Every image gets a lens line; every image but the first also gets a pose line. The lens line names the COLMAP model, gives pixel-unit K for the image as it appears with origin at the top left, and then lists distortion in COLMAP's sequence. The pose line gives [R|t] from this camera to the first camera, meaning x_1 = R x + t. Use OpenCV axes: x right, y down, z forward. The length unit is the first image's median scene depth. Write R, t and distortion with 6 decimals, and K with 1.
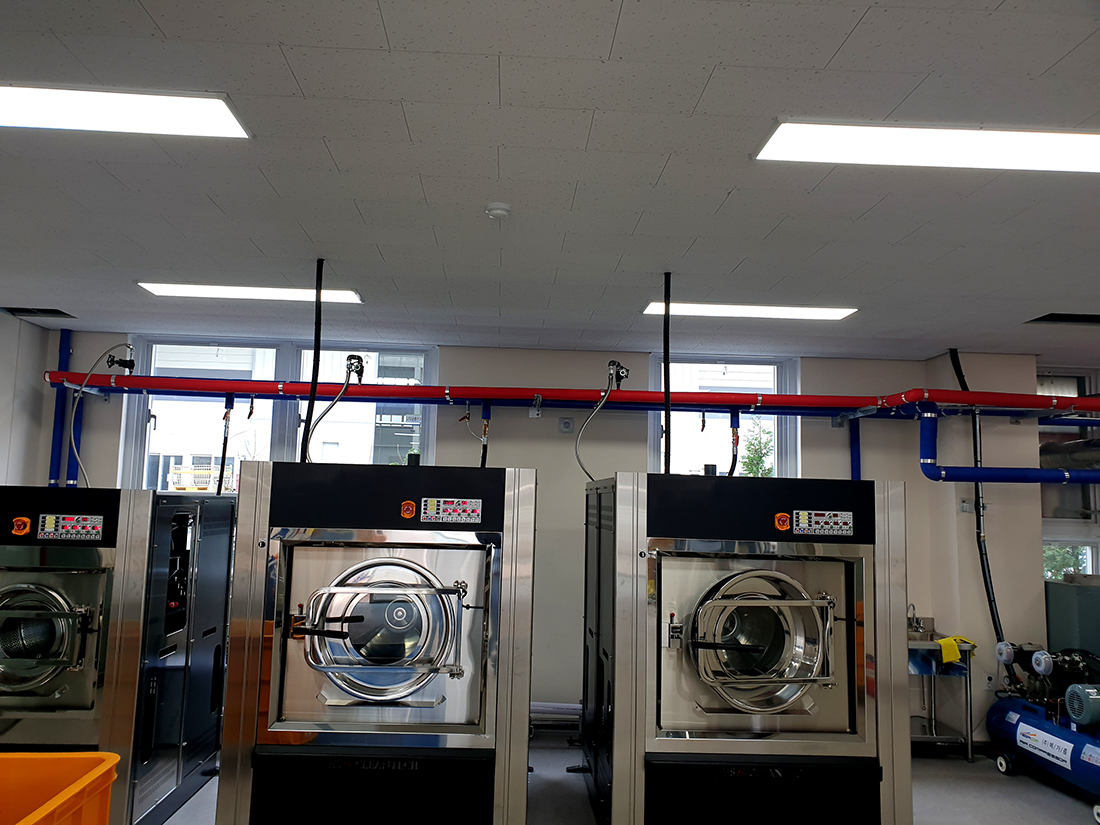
lens RADIAL K [[849.0, 0, 531.7], [0, 849.0, 415.0], [0, 0, 1]] dist [0.040292, -0.027663]
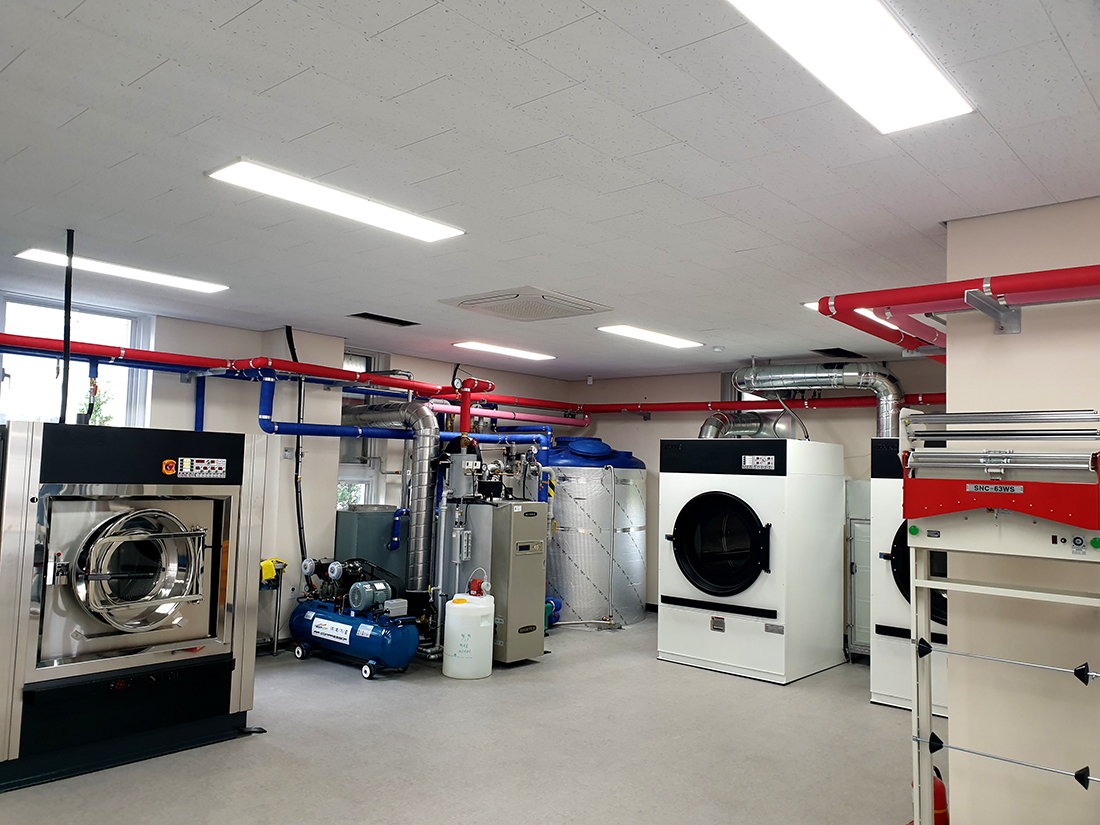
lens RADIAL K [[849.0, 0, 531.7], [0, 849.0, 415.0], [0, 0, 1]] dist [0.040292, -0.027663]
pose [[0.694597, 0.040676, 0.718248, -0.150830], [-0.085825, 0.995955, 0.026596, -0.014415], [-0.714261, -0.080117, 0.695279, -0.118399]]
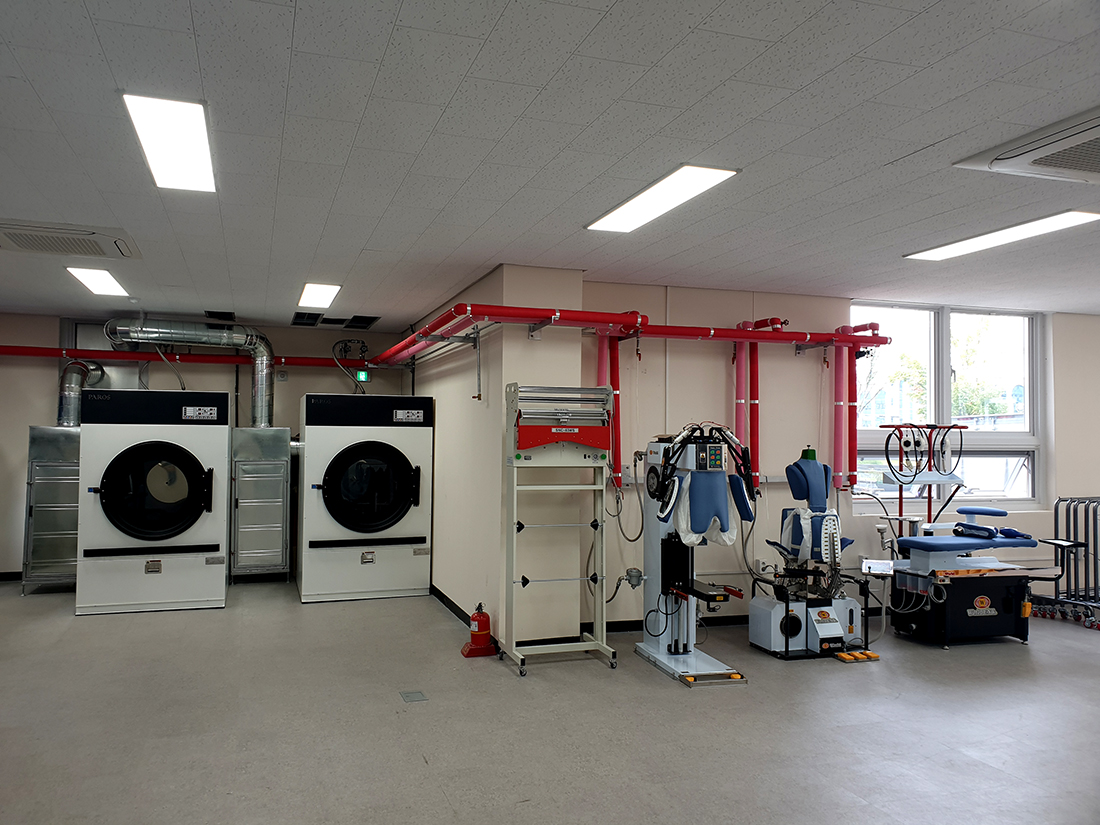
lens RADIAL K [[849.0, 0, 531.7], [0, 849.0, 415.0], [0, 0, 1]] dist [0.040292, -0.027663]
pose [[-0.281690, -0.005607, 0.959489, -0.484638], [-0.116513, 0.992783, -0.028405, 0.040641], [-0.952405, -0.119794, -0.280310, 0.395213]]
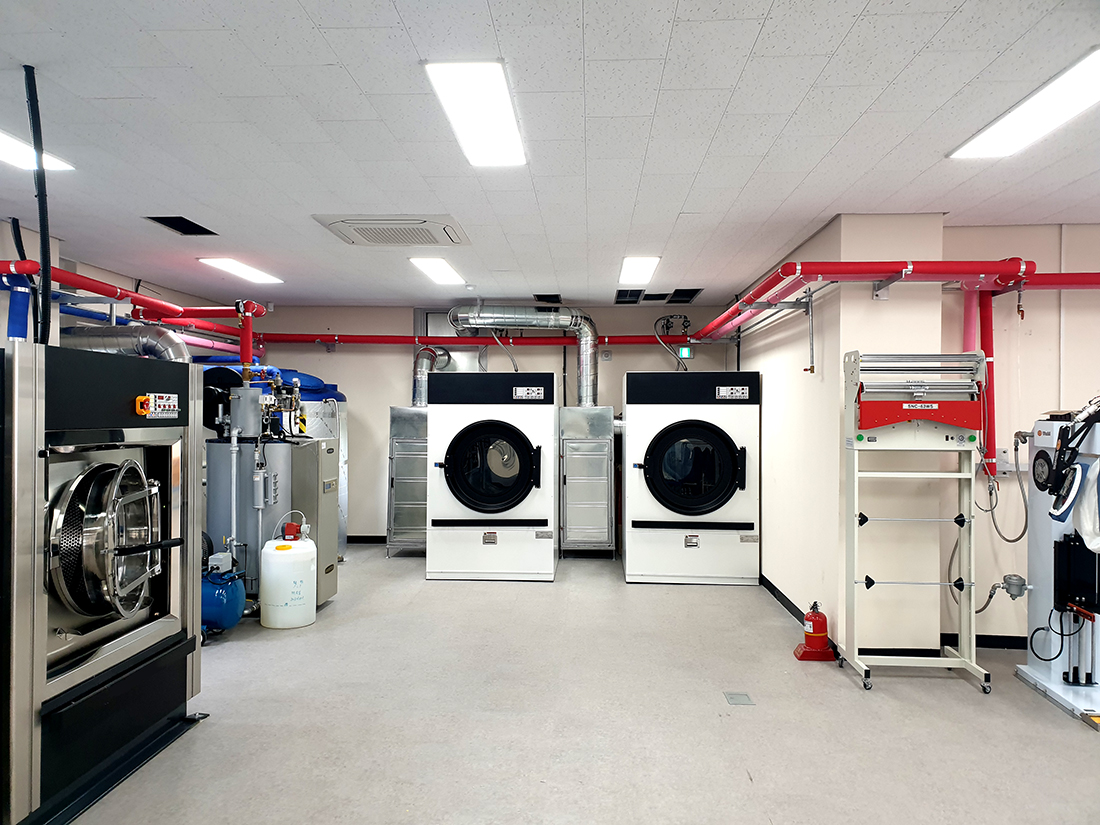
lens RADIAL K [[849.0, 0, 531.7], [0, 849.0, 415.0], [0, 0, 1]] dist [0.040292, -0.027663]
pose [[0.097910, -0.028543, 0.994786, -0.421125], [-0.106069, 0.993596, 0.038948, 0.041740], [-0.989527, -0.109329, 0.094256, 0.376429]]
